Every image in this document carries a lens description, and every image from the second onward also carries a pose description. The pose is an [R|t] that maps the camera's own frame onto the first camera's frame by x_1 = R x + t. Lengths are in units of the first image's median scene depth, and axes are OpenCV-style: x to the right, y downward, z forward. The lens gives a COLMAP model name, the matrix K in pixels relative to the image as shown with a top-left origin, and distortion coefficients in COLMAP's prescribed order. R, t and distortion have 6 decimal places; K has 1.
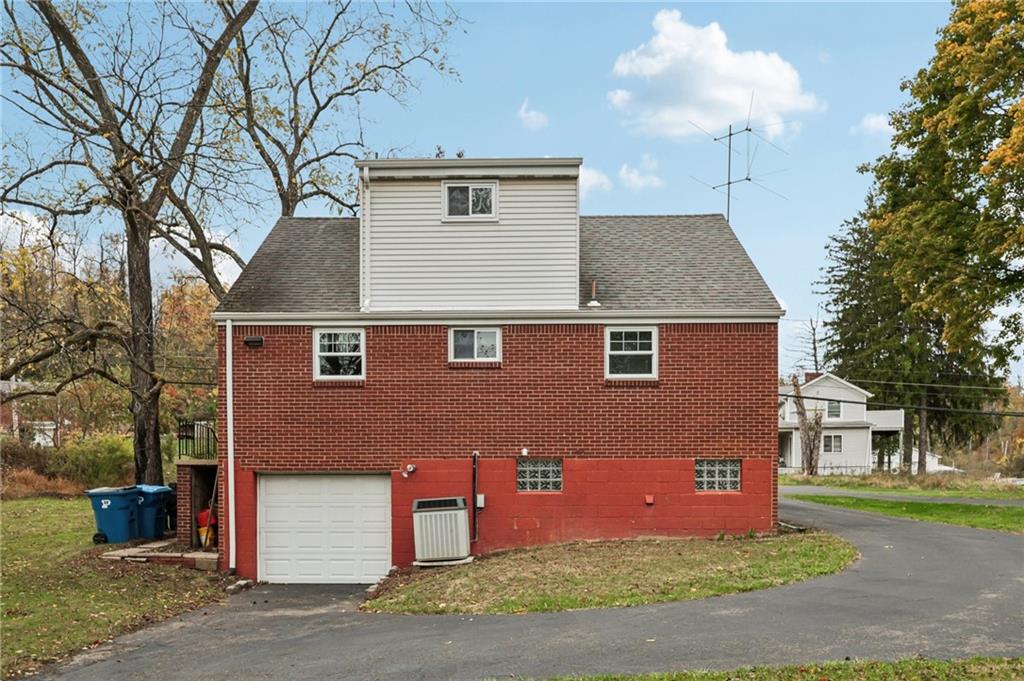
lens RADIAL K [[743.7, 0, 512.0], [0, 743.7, 340.5], [0, 0, 1]] dist [-0.000362, -0.000328]
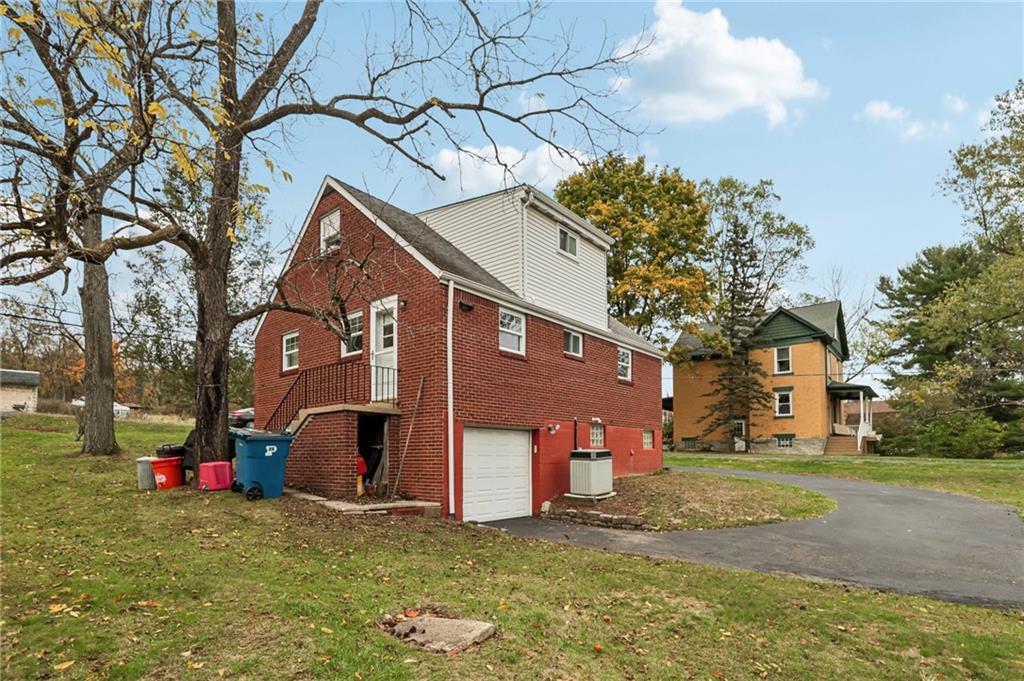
lens RADIAL K [[482.6, 0, 512.0], [0, 482.6, 340.5], [0, 0, 1]] dist [-0.000179, -0.000022]
pose [[0.643679, 0.178492, 0.744190, -0.829795], [-0.173420, 0.981145, -0.085327, 0.101356], [-0.745388, -0.074134, 0.662496, 0.466308]]
